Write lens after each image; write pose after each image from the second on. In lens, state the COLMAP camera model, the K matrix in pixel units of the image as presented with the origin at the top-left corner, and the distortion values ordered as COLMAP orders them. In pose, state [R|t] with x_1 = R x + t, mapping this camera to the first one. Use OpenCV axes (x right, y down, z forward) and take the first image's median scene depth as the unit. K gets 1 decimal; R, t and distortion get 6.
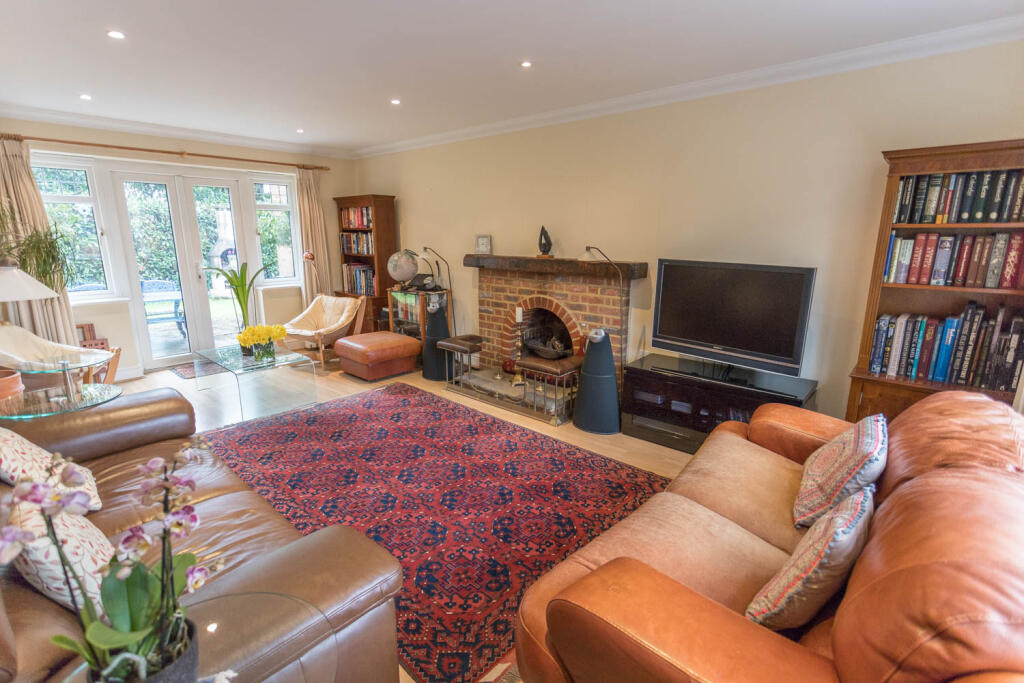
lens RADIAL K [[493.6, 0, 509.9], [0, 493.6, 346.8], [0, 0, 1]] dist [0.003497, -0.000018]
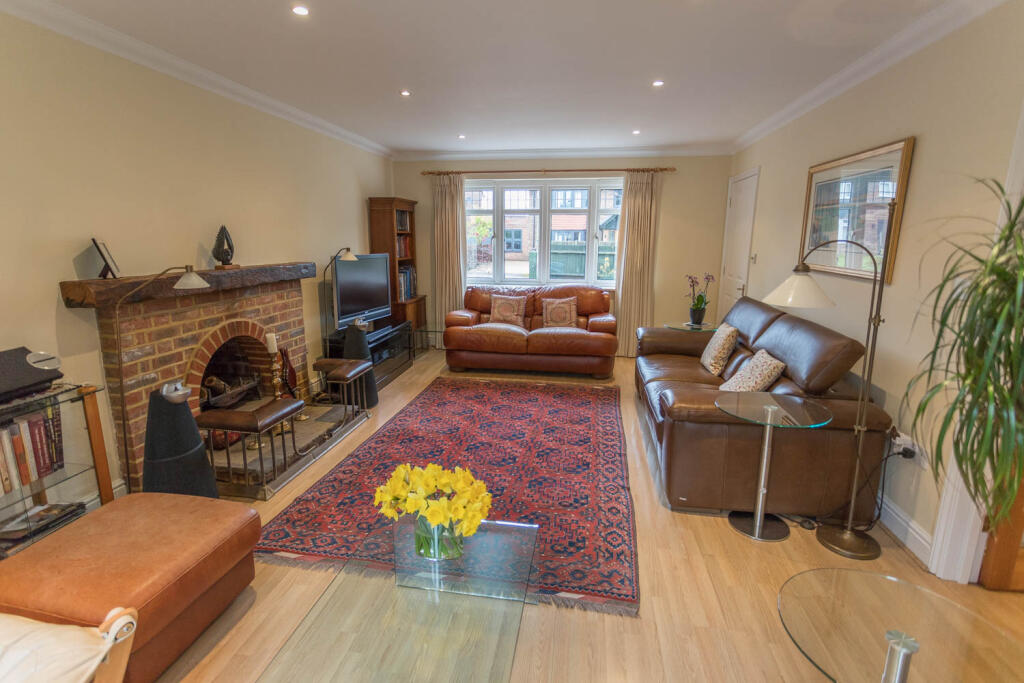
lens RADIAL K [[493.6, 0, 510.1], [0, 493.6, 337.2], [0, 0, 1]] dist [0.003497, -0.000018]
pose [[-0.550800, -0.173511, 0.816402, -0.804564], [0.182201, 0.929565, 0.320486, -0.250420], [-0.814507, 0.325274, -0.480391, 1.059812]]
